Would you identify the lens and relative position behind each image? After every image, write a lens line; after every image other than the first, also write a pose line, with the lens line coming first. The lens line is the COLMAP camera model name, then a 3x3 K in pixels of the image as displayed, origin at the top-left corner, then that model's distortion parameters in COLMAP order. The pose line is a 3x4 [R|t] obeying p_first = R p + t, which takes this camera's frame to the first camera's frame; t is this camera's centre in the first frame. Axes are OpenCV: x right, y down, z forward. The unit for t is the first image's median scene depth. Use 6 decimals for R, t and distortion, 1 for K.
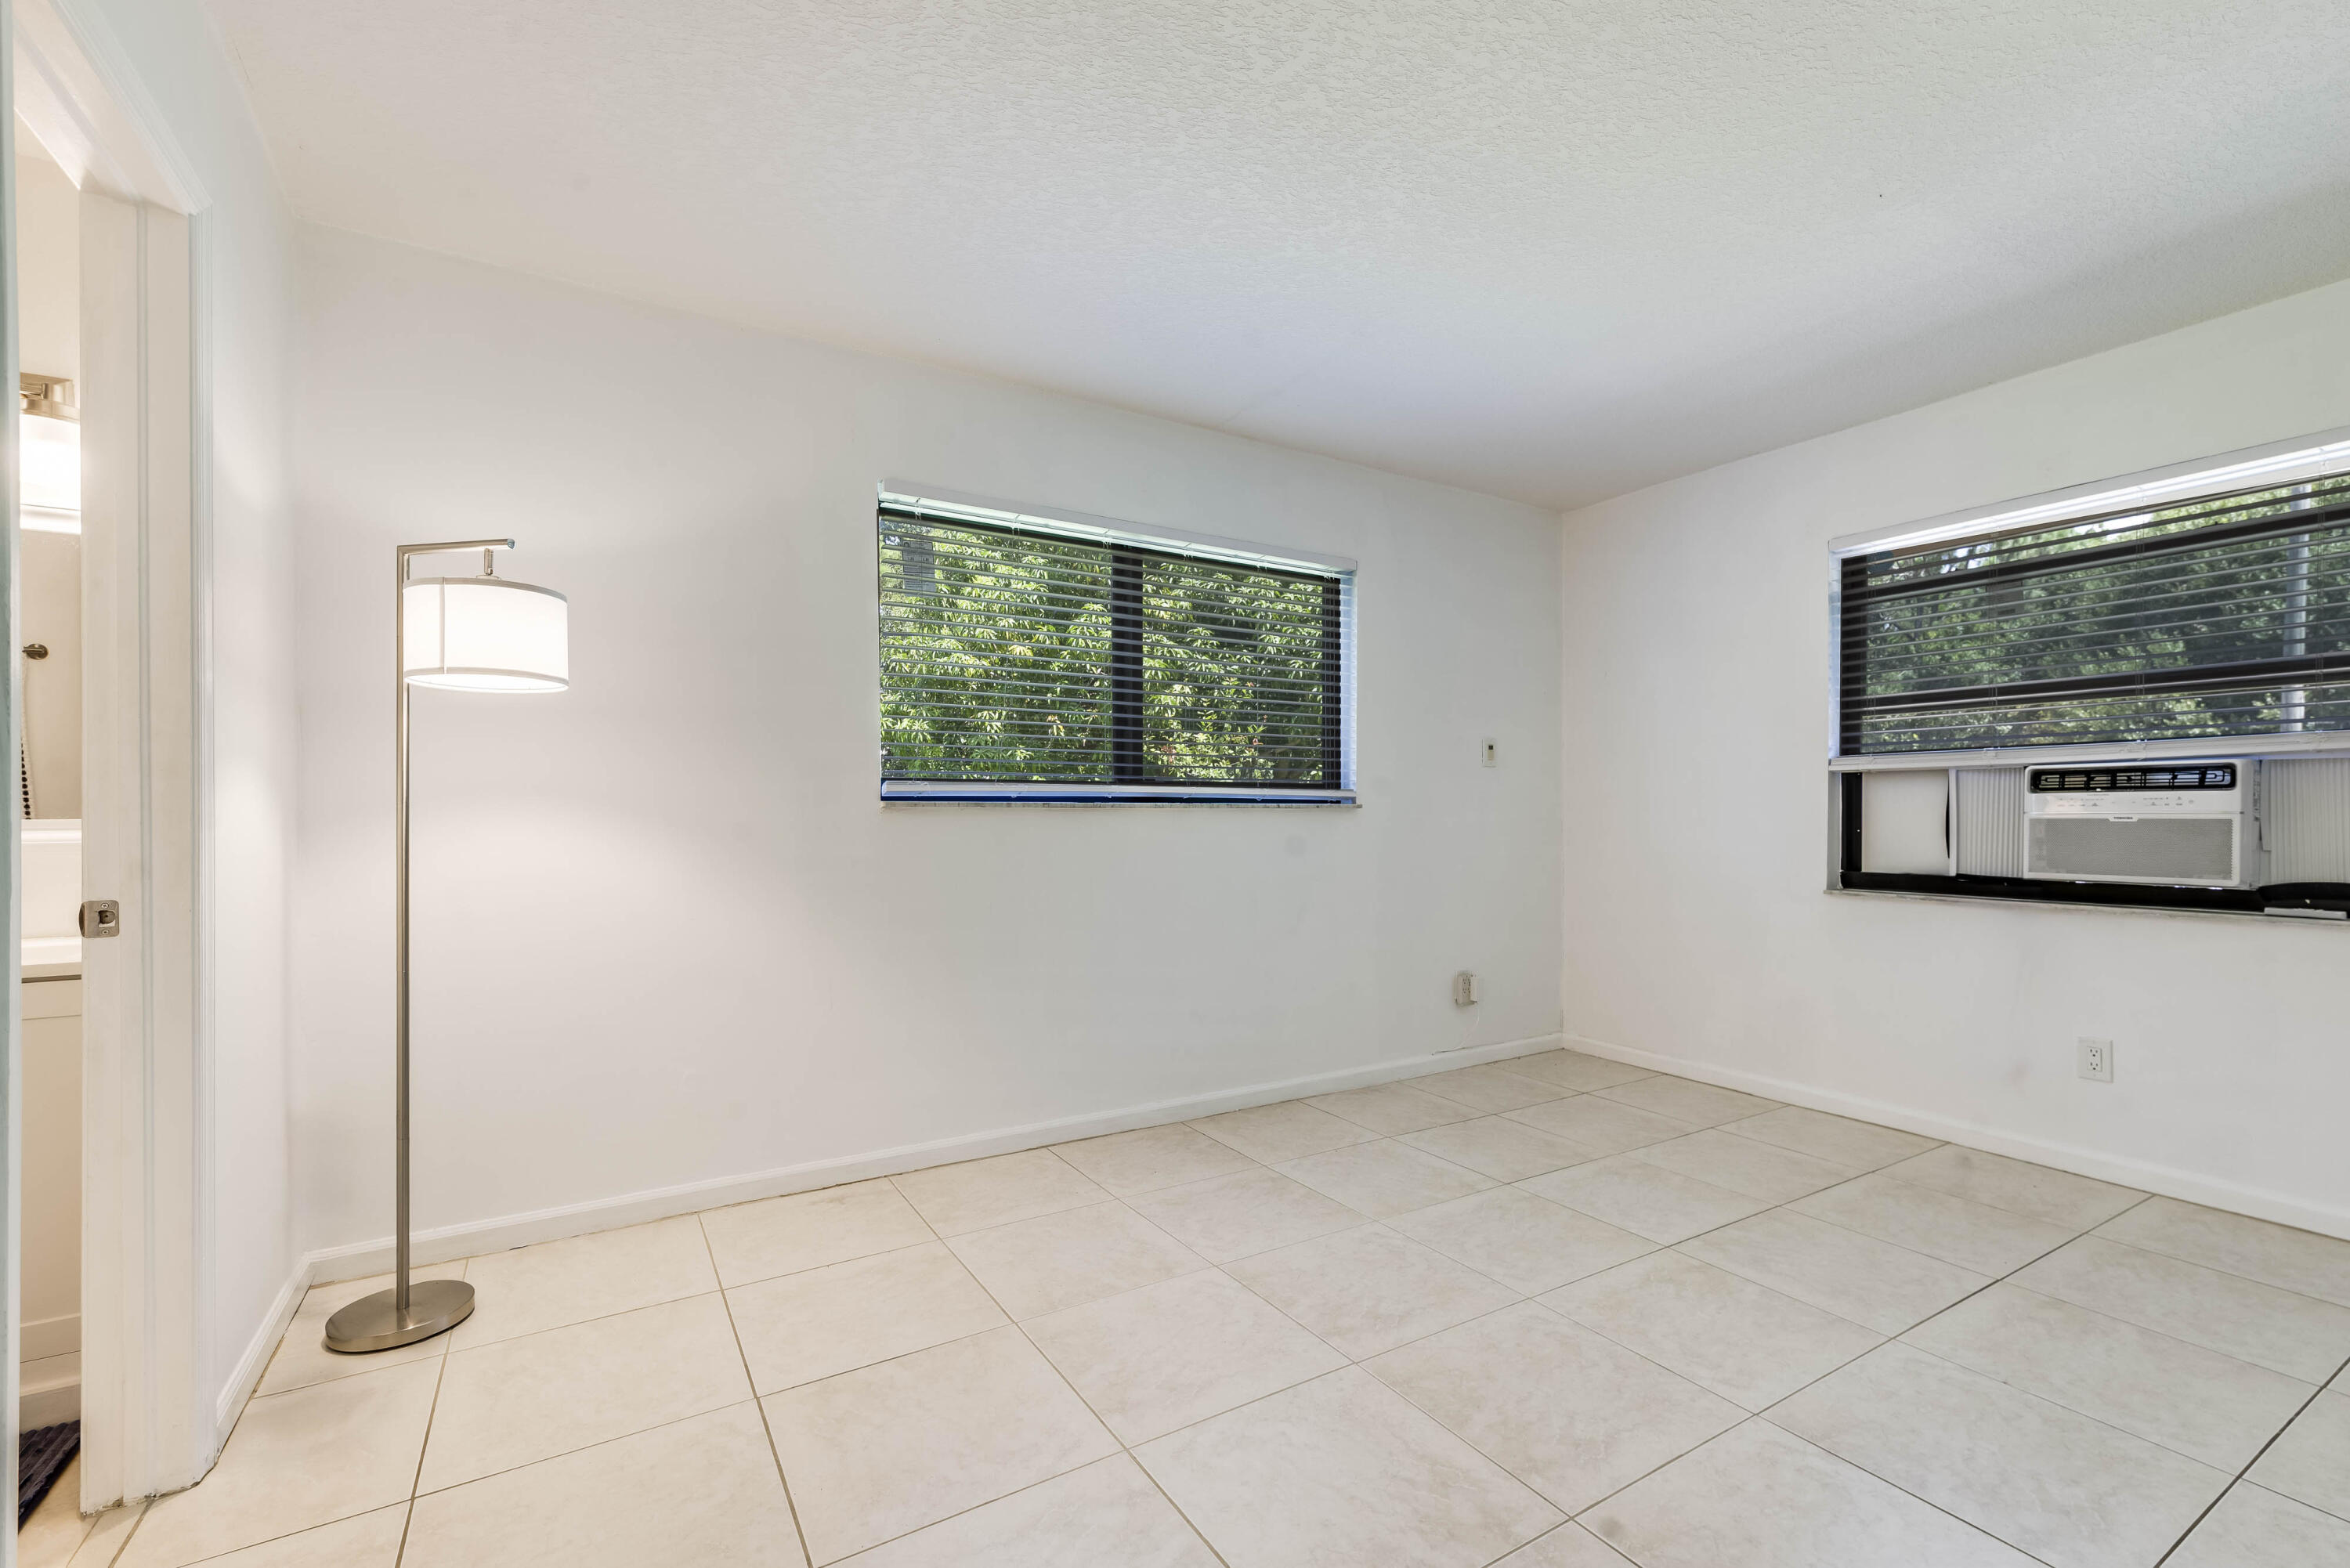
lens RADIAL K [[1023.2, 0, 1177.0], [0, 1023.2, 809.0], [0, 0, 1]] dist [0.000367, 0.000315]
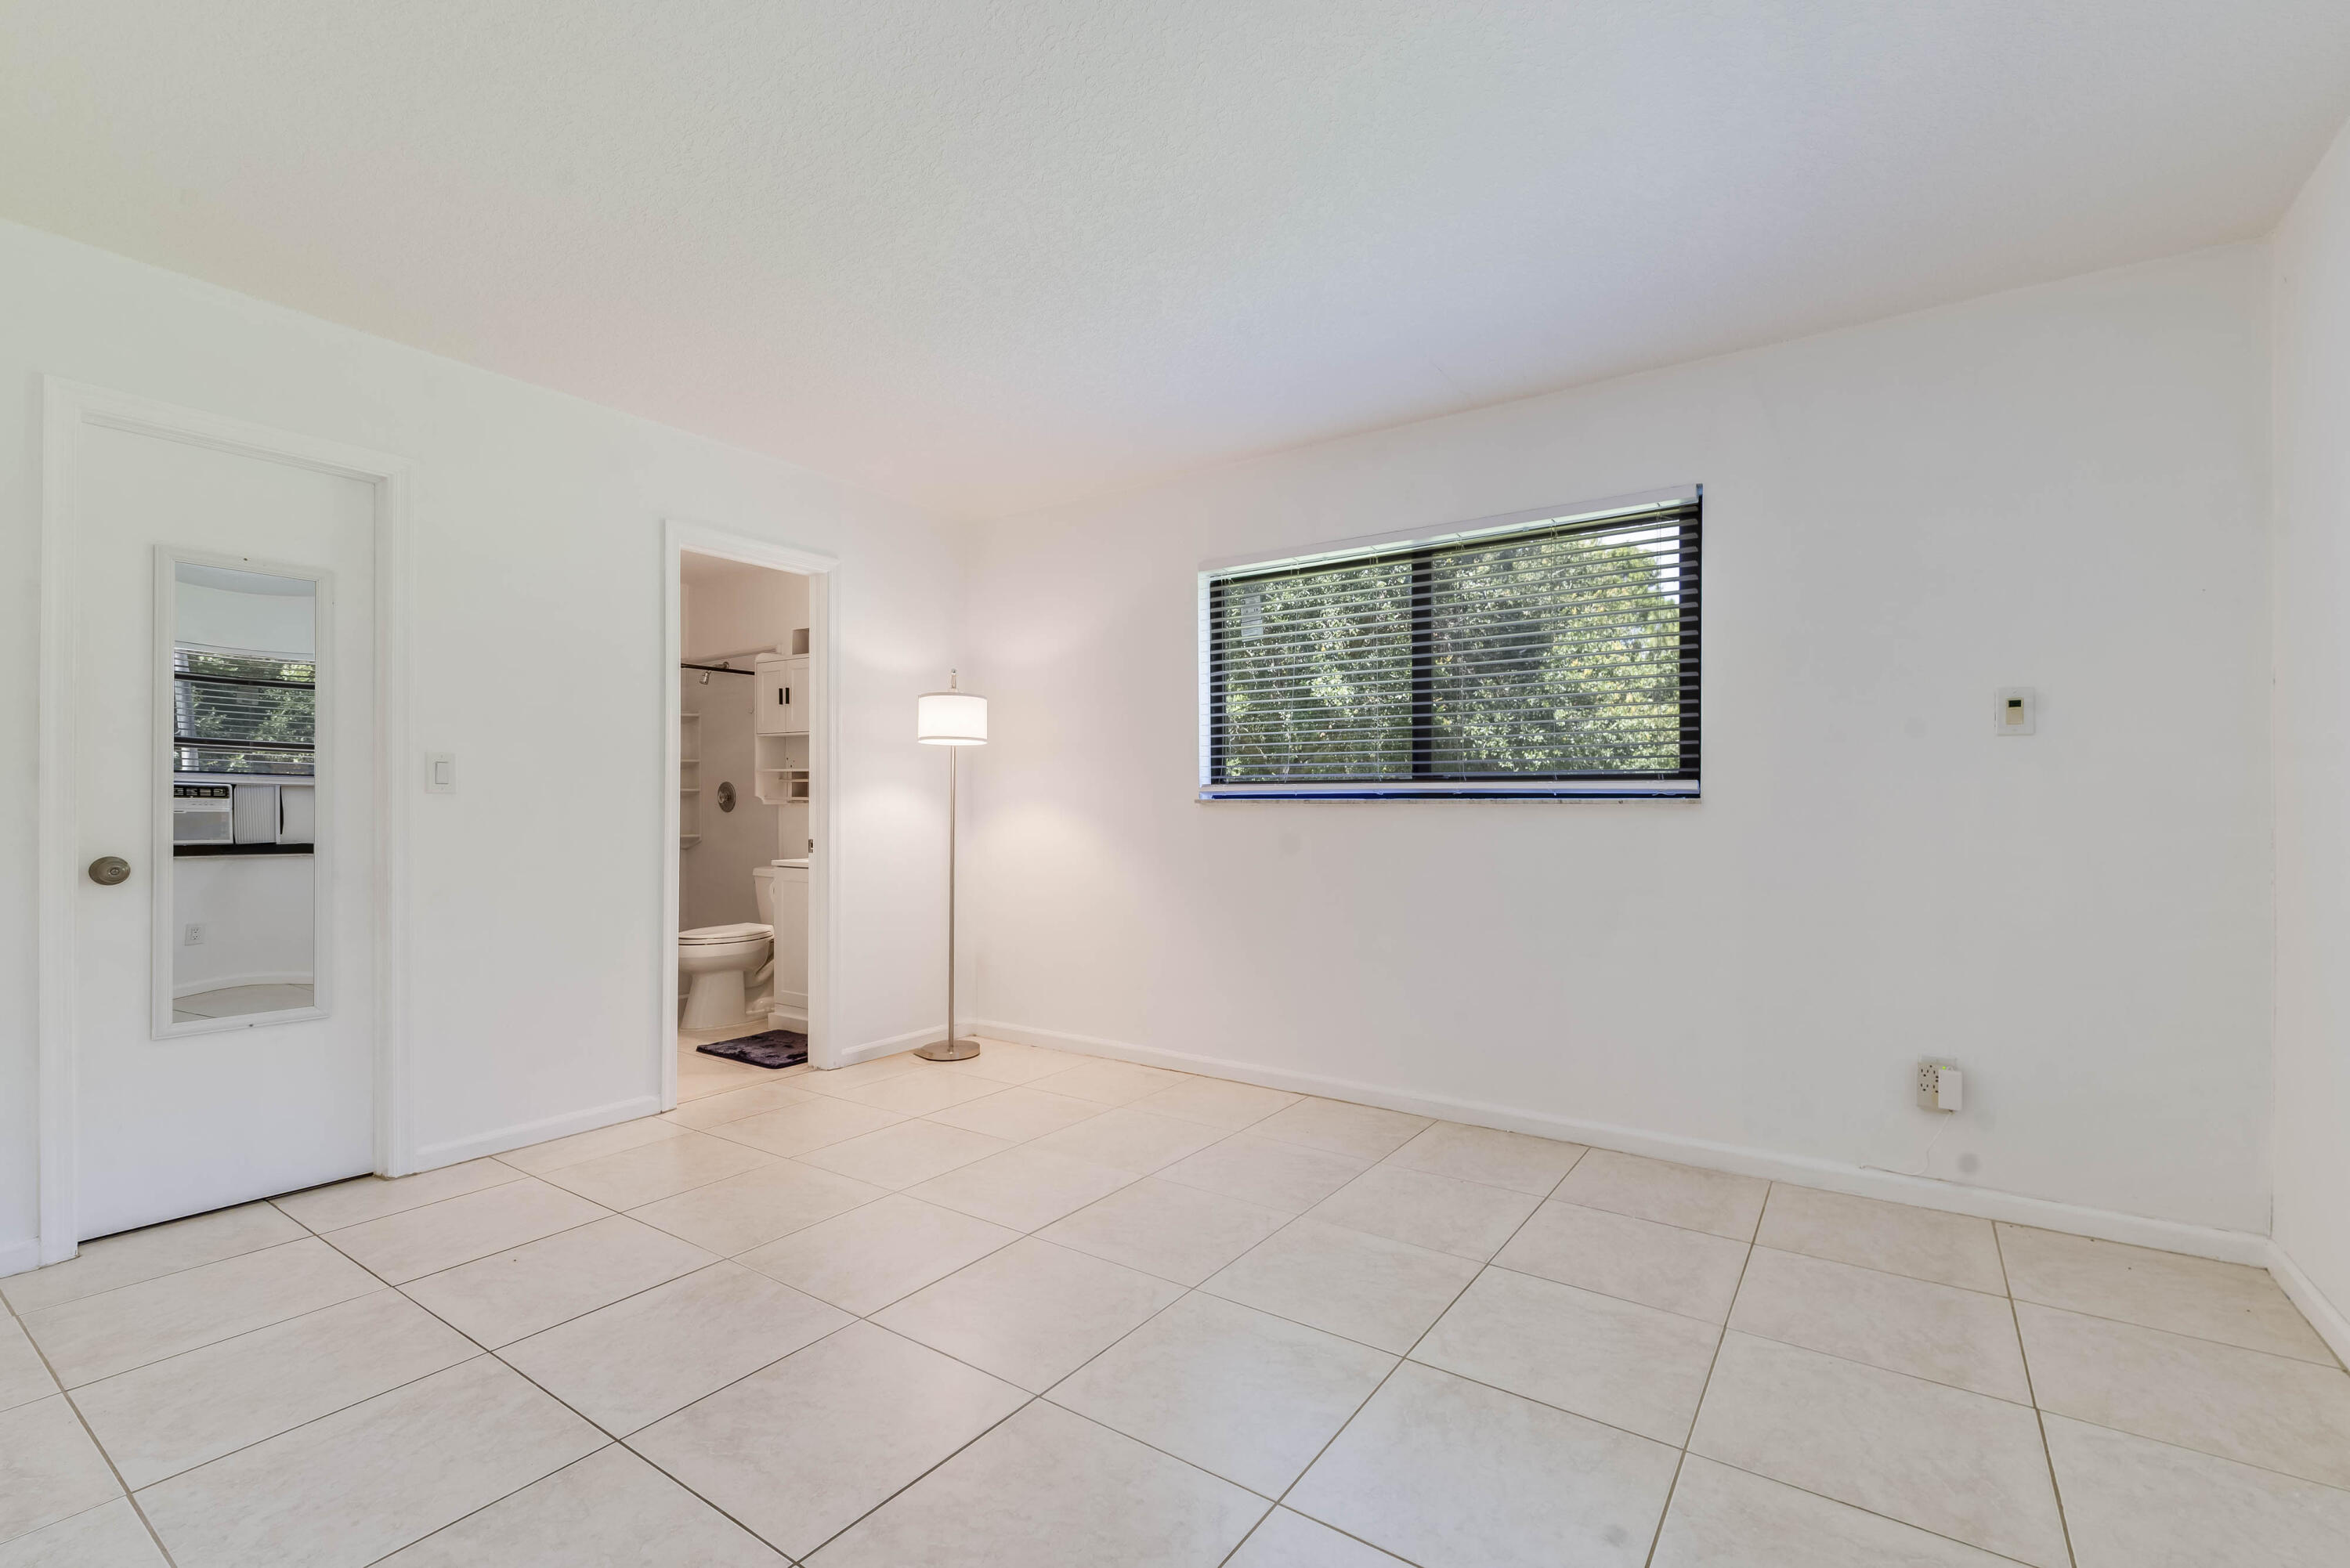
lens RADIAL K [[1023.2, 0, 1177.0], [0, 1023.2, 809.0], [0, 0, 1]] dist [0.000367, 0.000315]
pose [[0.397828, 0.008254, -0.917423, 0.799768], [0.003299, 0.999940, 0.010427, -0.007896], [0.917454, -0.007174, 0.397777, 0.364776]]
